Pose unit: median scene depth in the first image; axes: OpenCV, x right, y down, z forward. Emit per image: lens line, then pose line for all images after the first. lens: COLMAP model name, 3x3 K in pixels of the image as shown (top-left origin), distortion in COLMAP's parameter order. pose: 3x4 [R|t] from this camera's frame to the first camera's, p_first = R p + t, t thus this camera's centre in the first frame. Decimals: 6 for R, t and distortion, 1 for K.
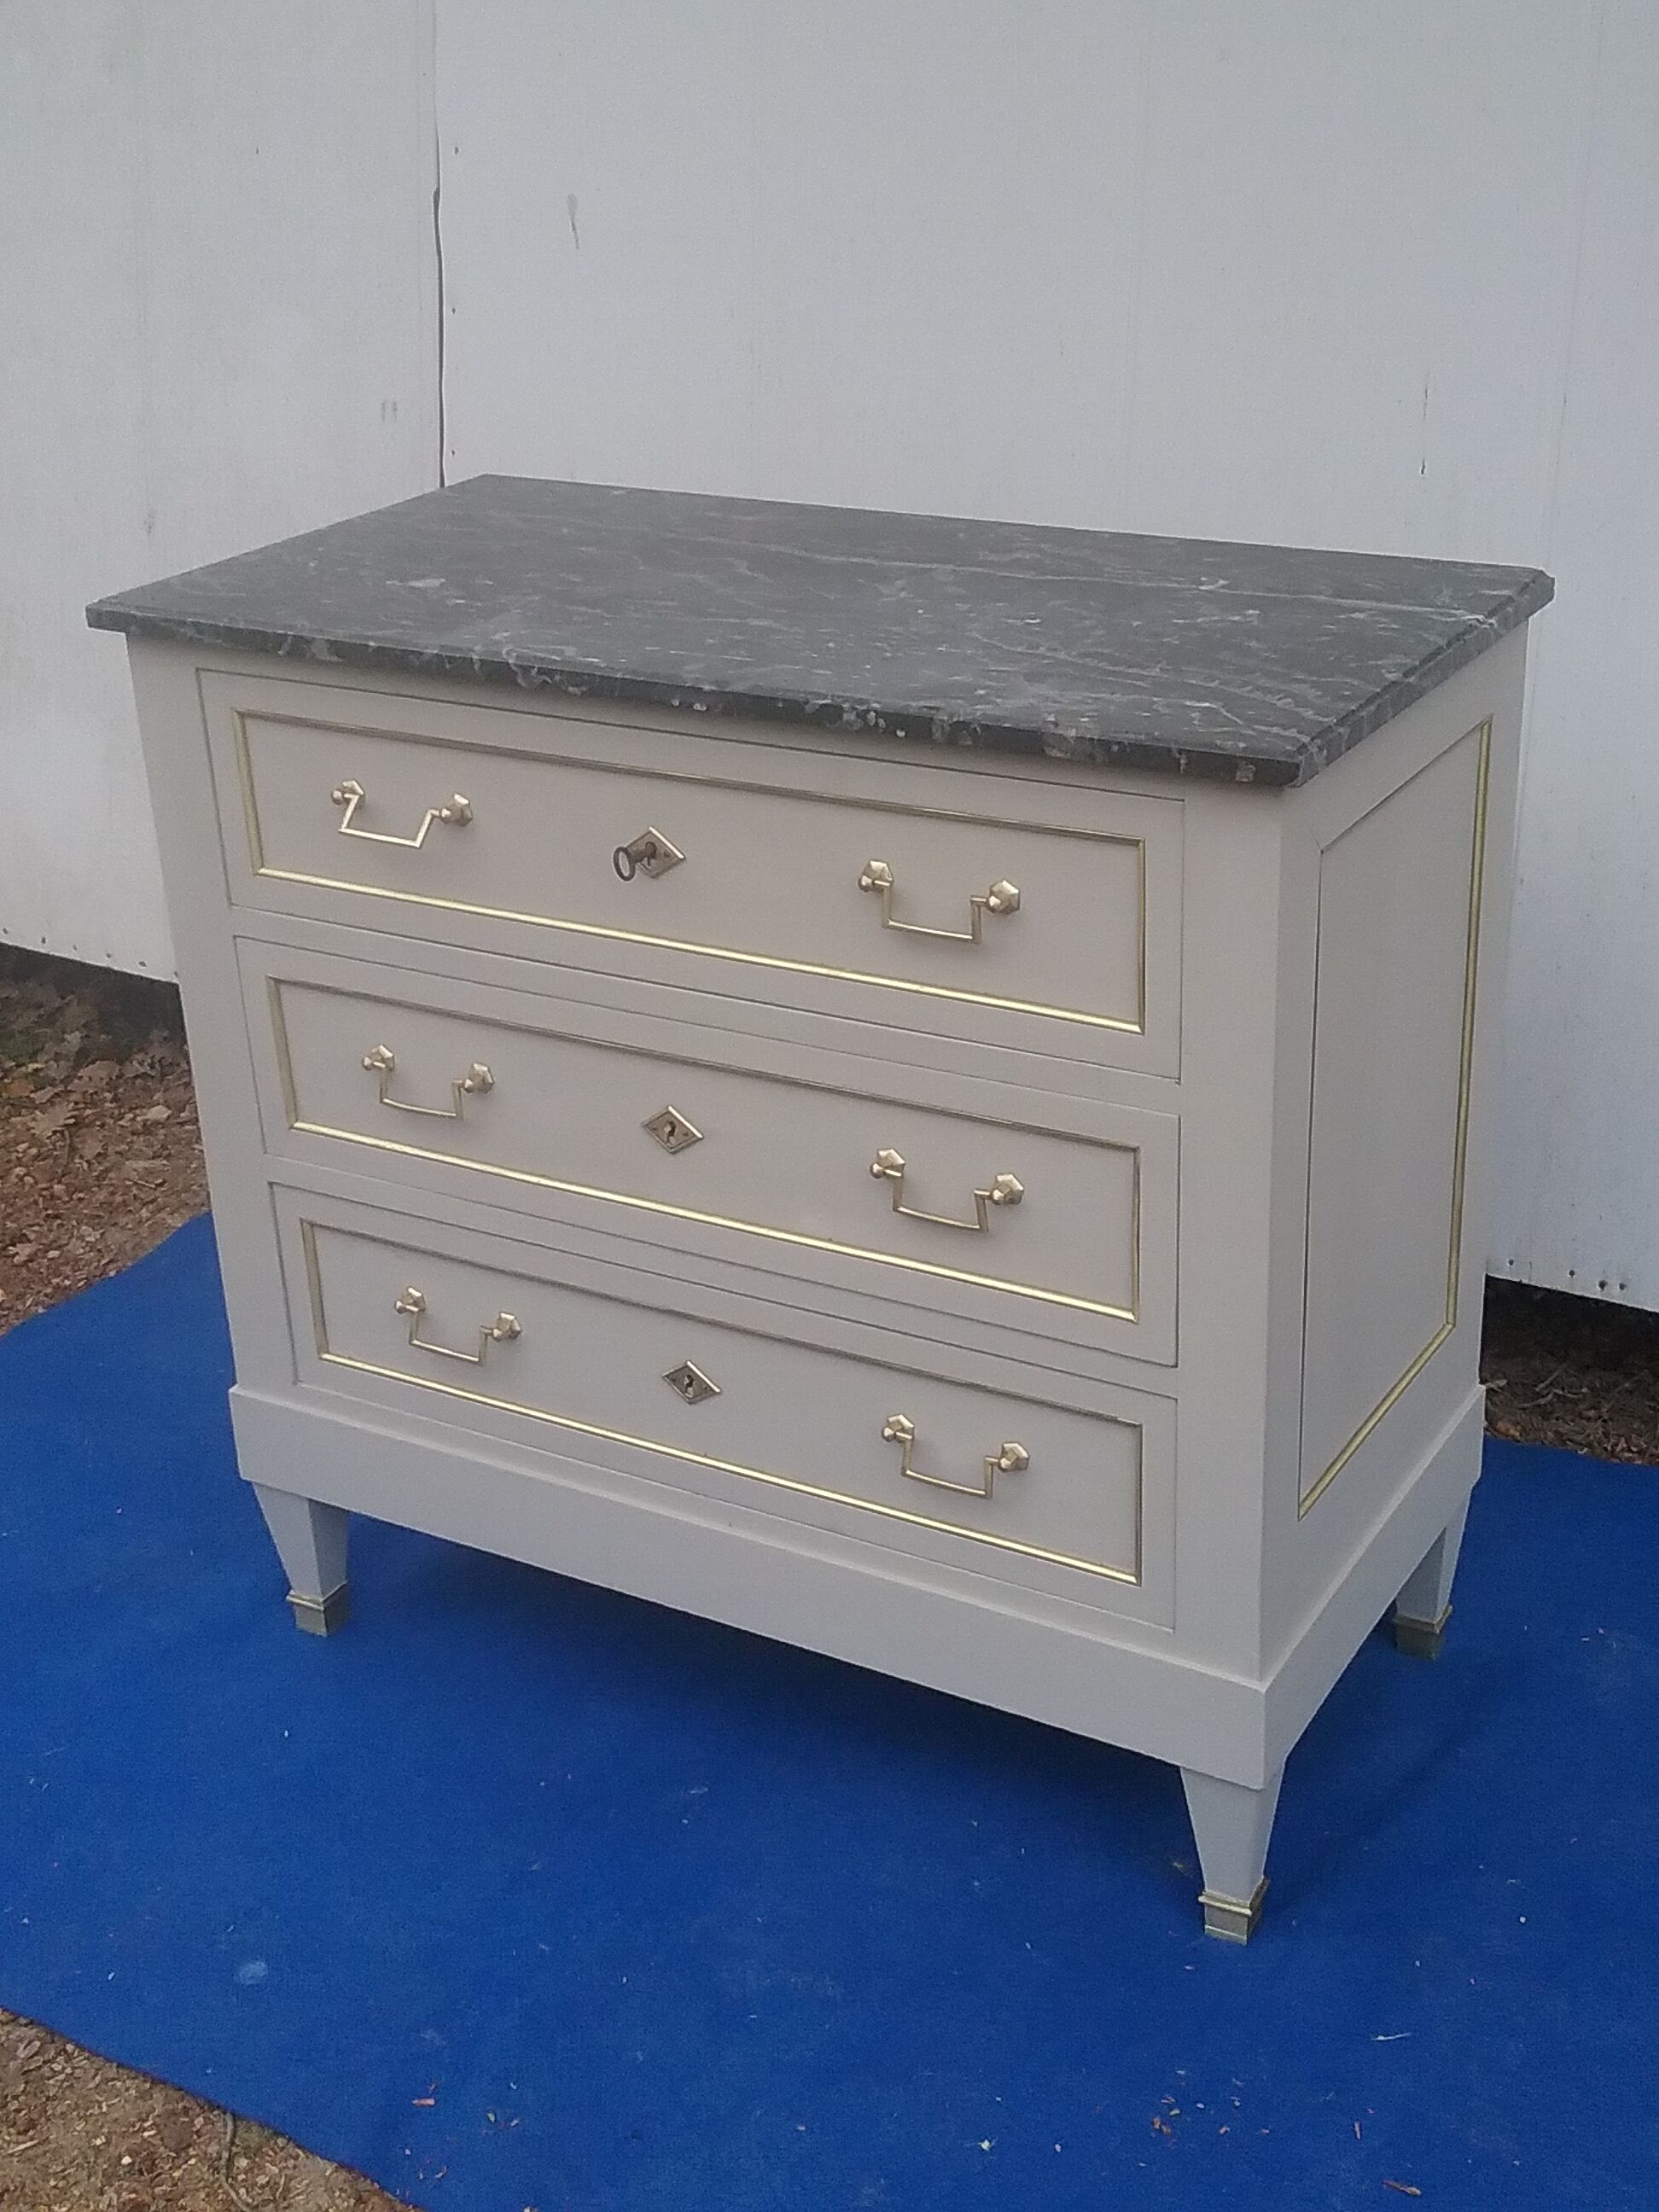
lens RADIAL K [[2853.9, 0, 829.5], [0, 2853.9, 1106.0], [0, 0, 1]] dist [0.162208, -0.507187]
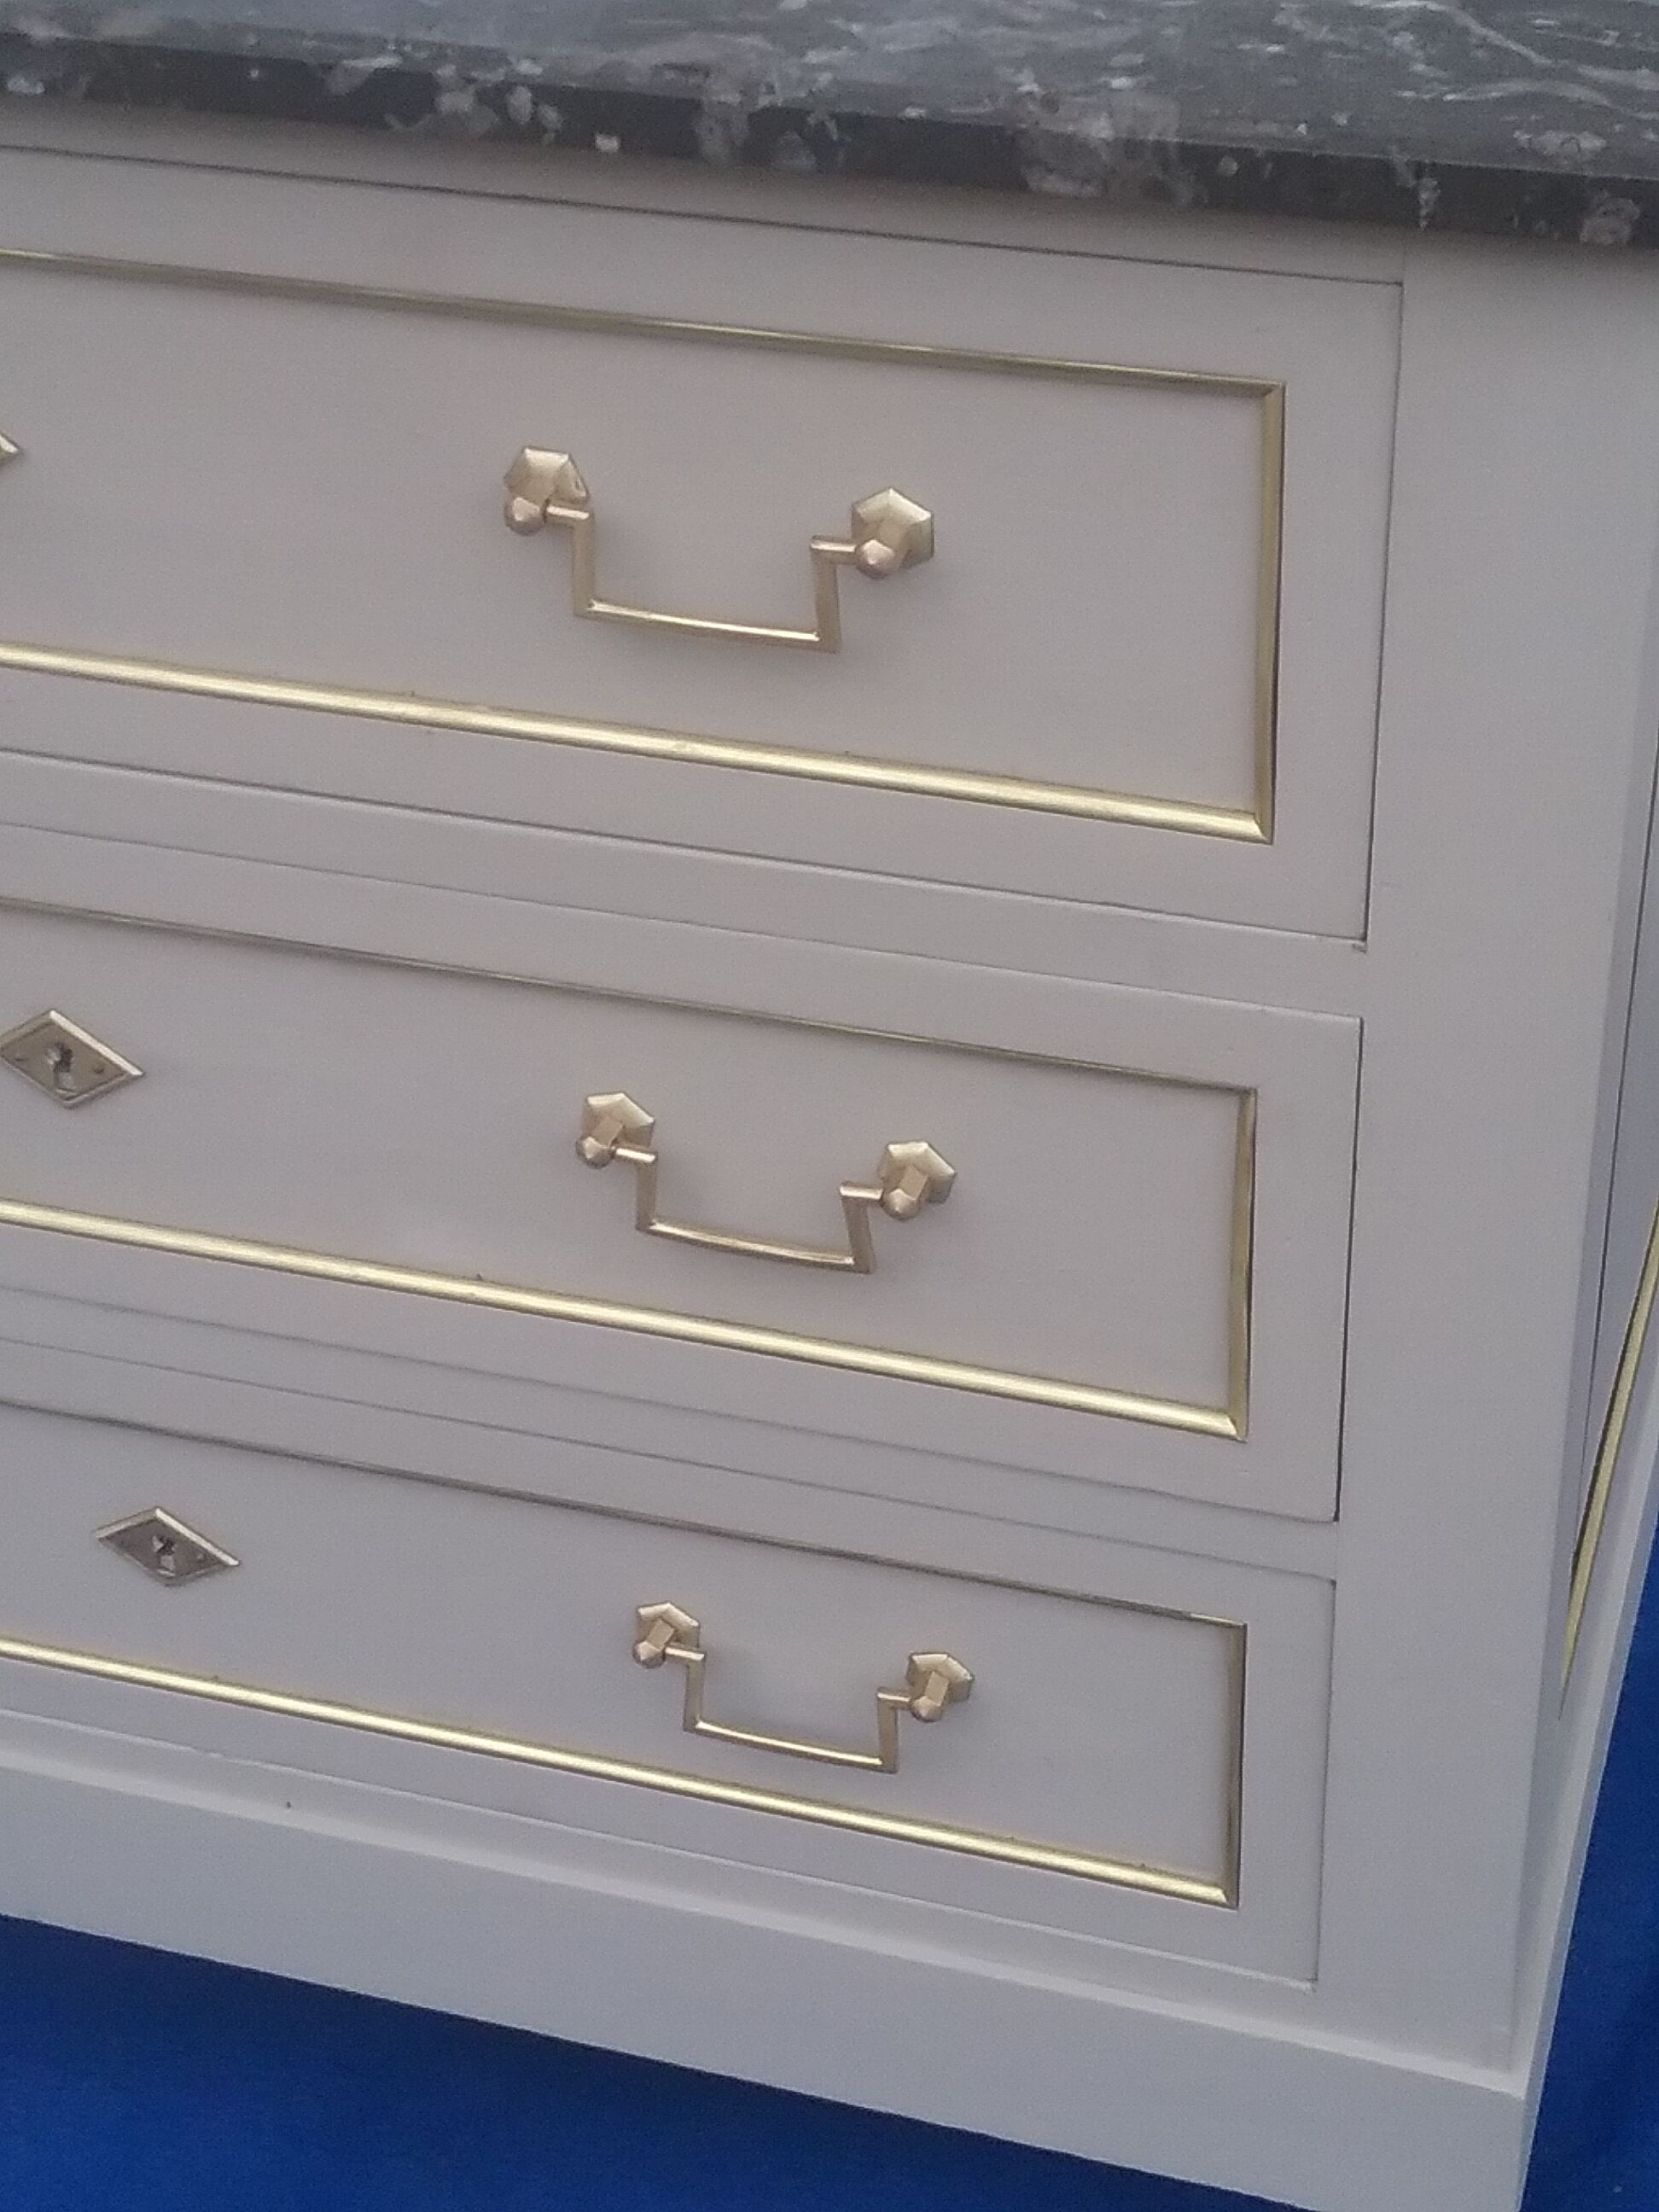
lens RADIAL K [[3881.0, 0, 829.5], [0, 3881.0, 1106.0], [0, 0, 1]] dist [0.061300, 0.048507]
pose [[0.974144, -0.140861, 0.176641, -0.050269], [0.095973, 0.965795, 0.240893, -0.119703], [-0.204532, -0.217712, 0.954342, 0.450789]]
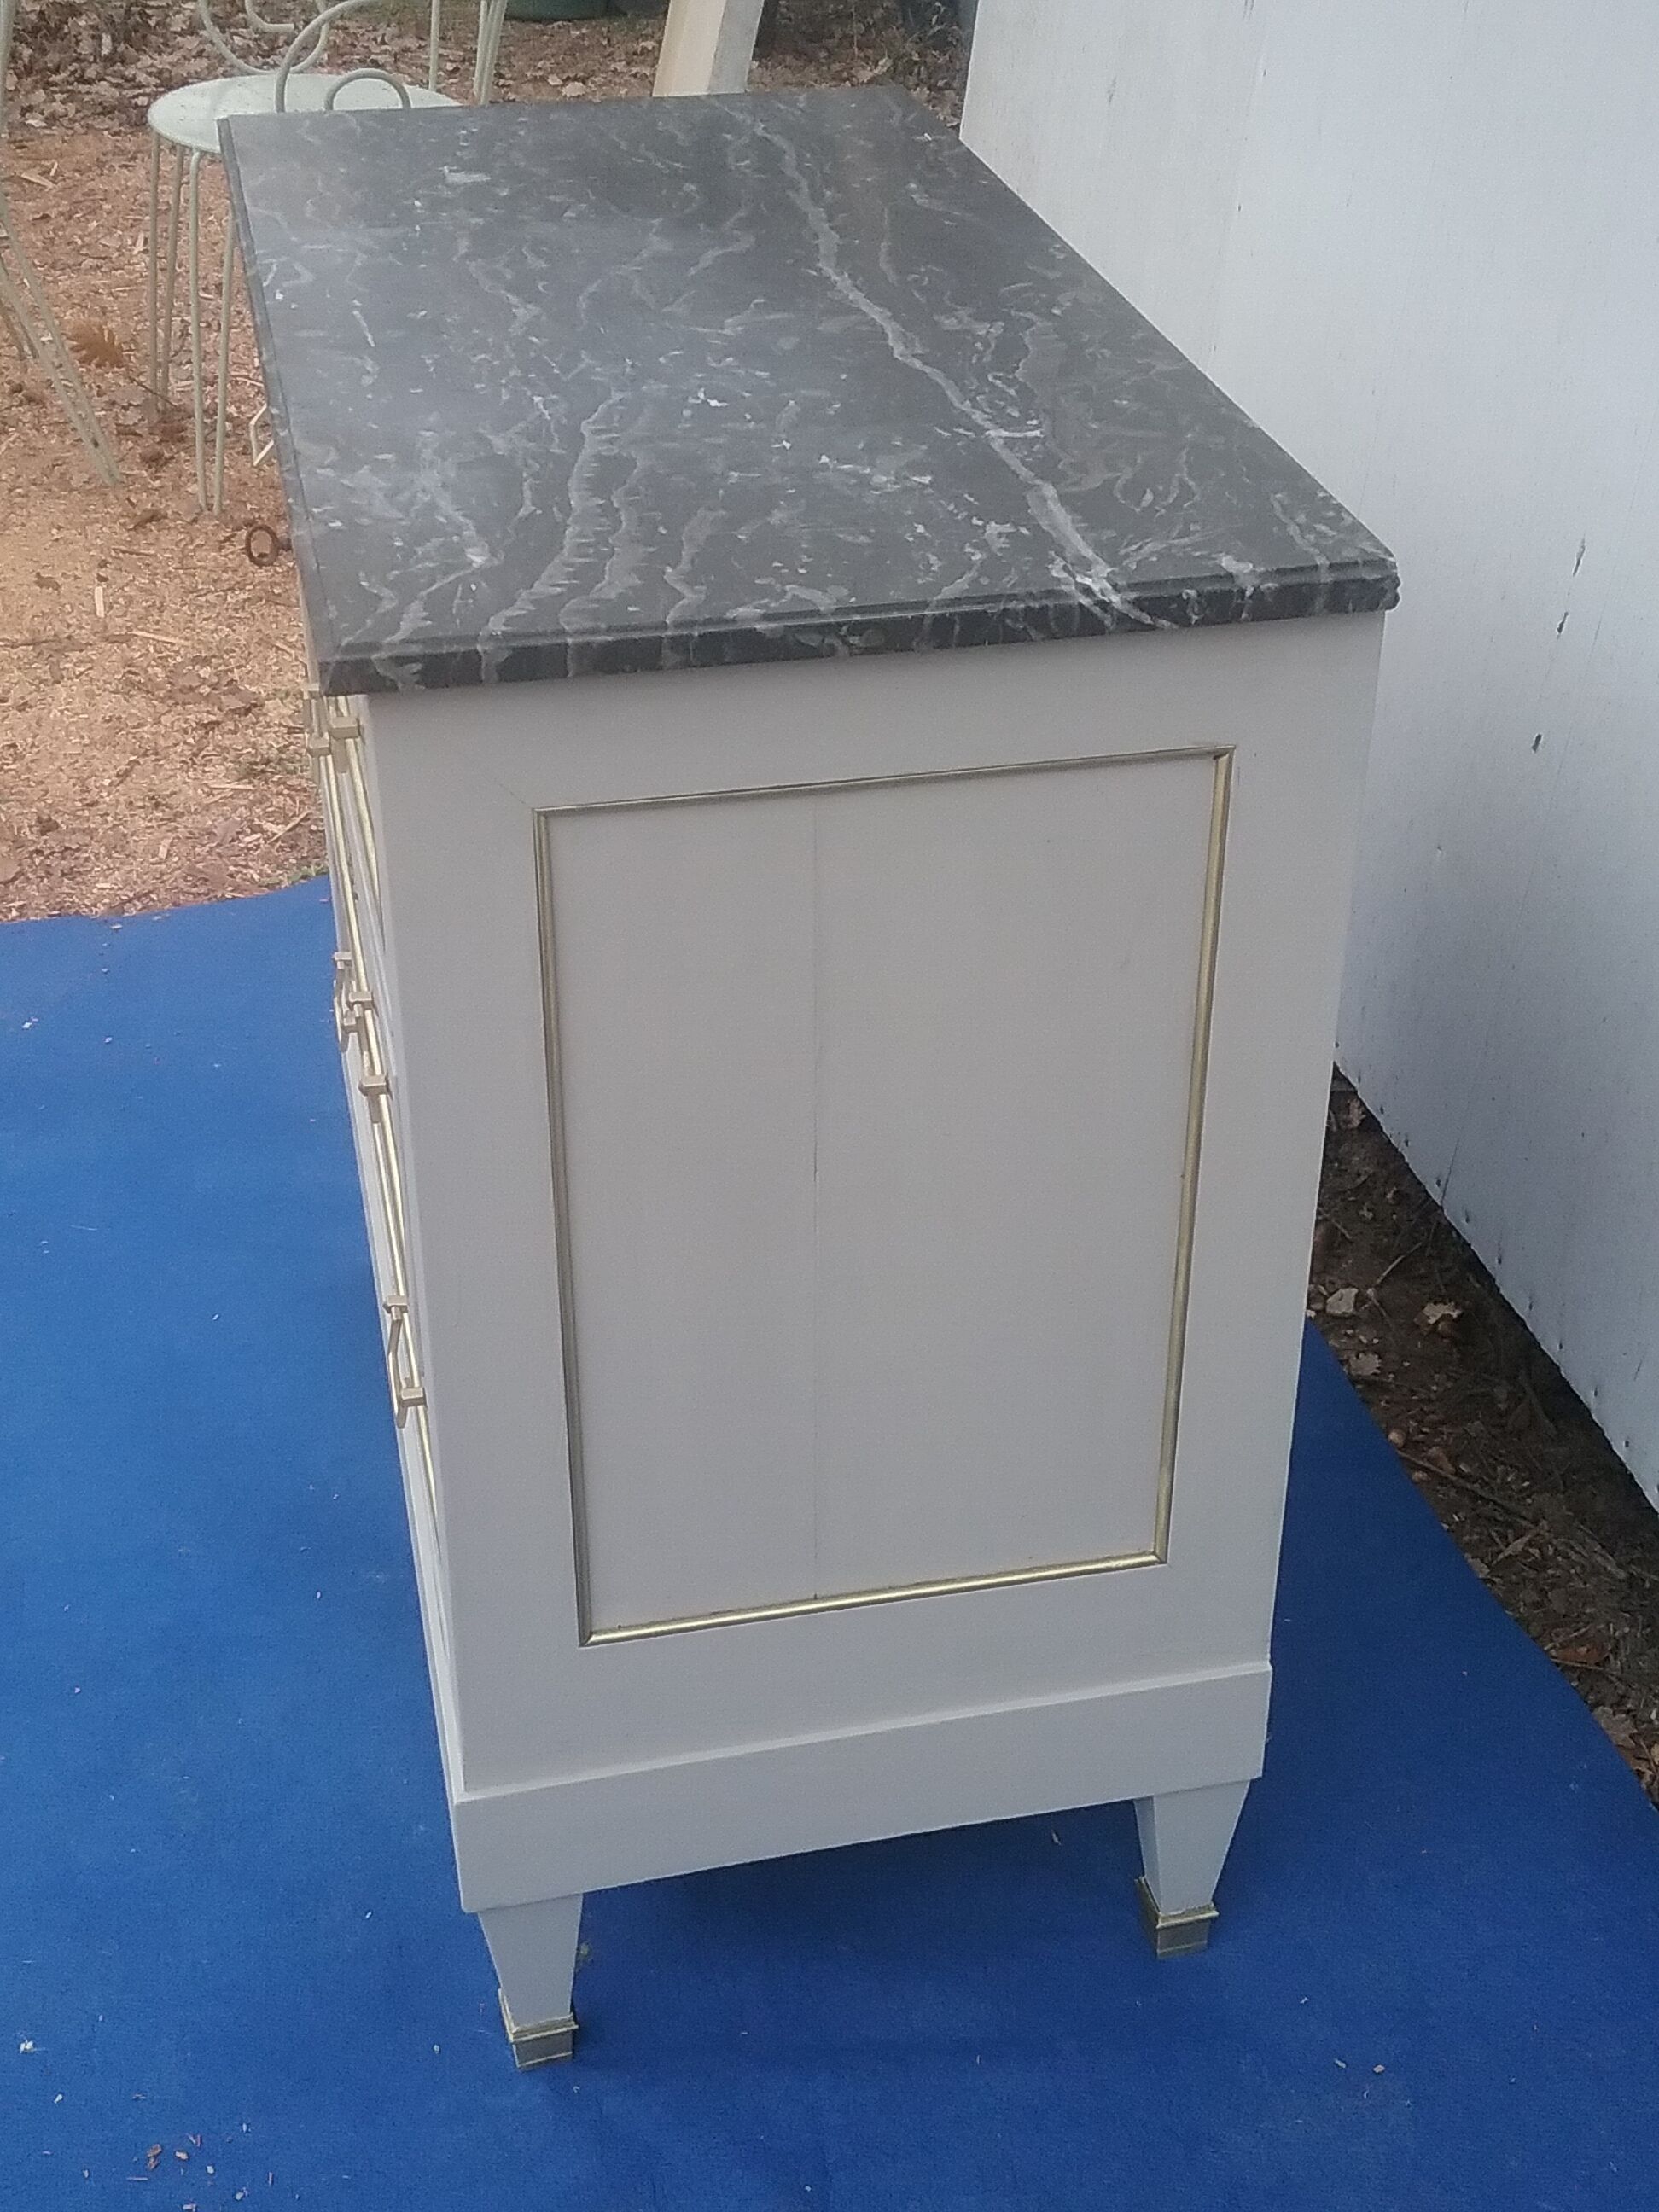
lens RADIAL K [[2853.9, 0, 829.5], [0, 2853.9, 1106.0], [0, 0, 1]] dist [0.162208, -0.507187]
pose [[0.677292, 0.421449, -0.603039, 0.628592], [-0.324691, 0.906750, 0.269035, -0.218544], [0.660191, 0.013586, 0.750975, 0.473435]]
